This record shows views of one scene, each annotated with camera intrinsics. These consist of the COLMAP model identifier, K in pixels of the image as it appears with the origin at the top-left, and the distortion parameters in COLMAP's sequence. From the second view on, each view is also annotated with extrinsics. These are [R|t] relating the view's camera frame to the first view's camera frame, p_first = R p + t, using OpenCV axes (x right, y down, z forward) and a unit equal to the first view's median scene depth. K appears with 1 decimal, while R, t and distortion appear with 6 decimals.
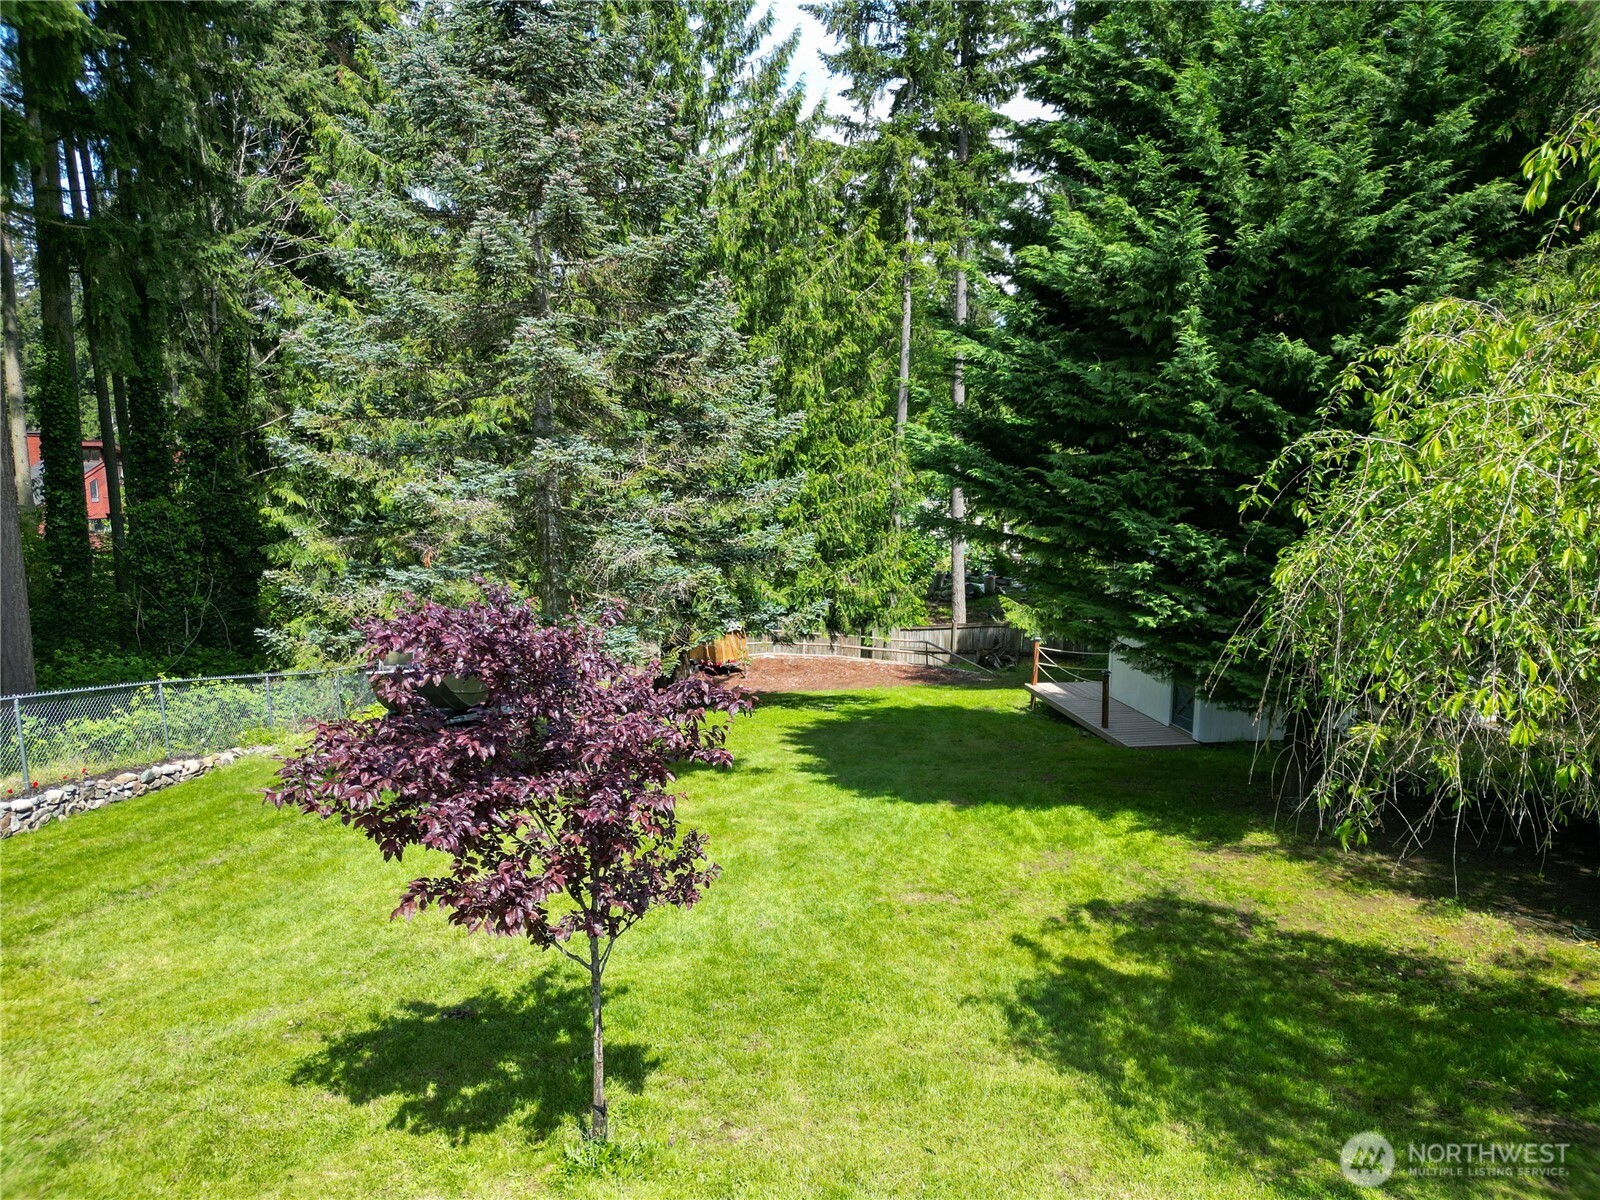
lens RADIAL K [[1116.2, 0, 803.6], [0, 1116.2, 605.8], [0, 0, 1]] dist [0.060154, -0.065078]
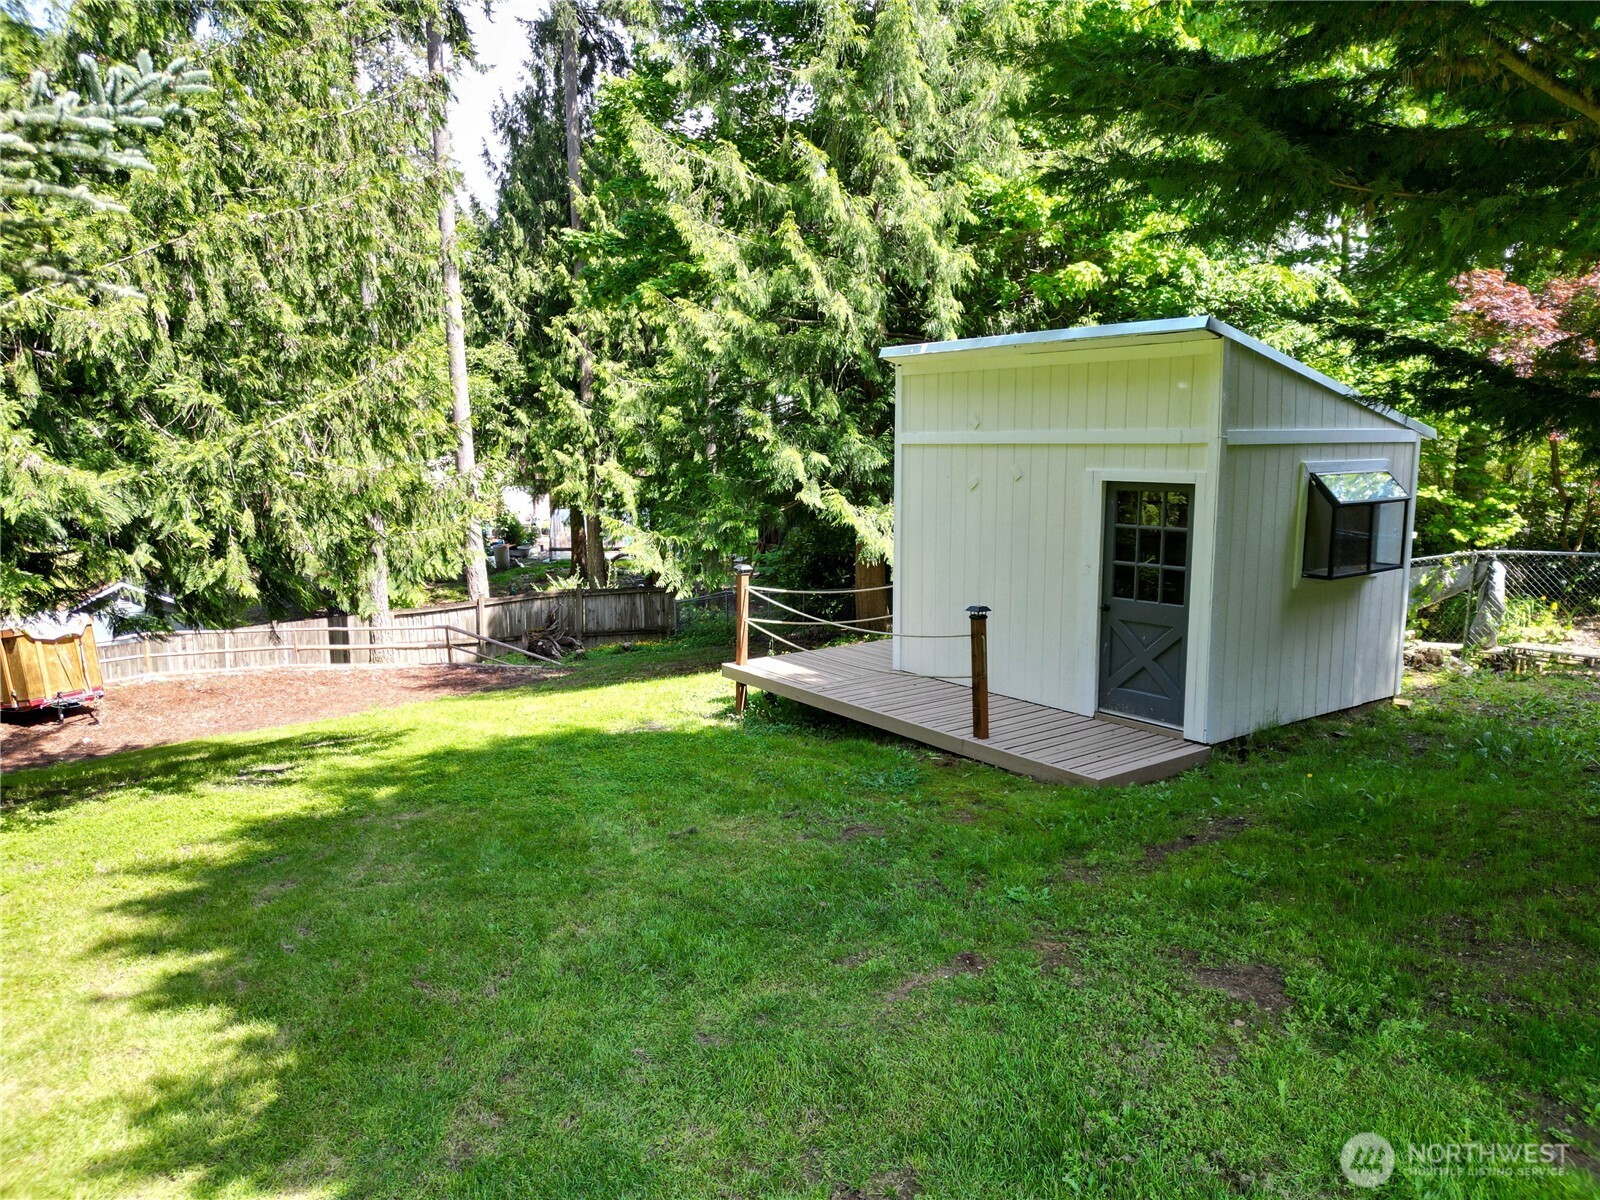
lens RADIAL K [[1116.2, 0, 803.6], [0, 1116.2, 605.8], [0, 0, 1]] dist [0.060154, -0.065078]
pose [[0.890826, -0.081940, 0.446896, 0.014791], [0.080792, 0.996496, 0.021664, 0.036998], [-0.447105, 0.016807, 0.894324, 0.559501]]
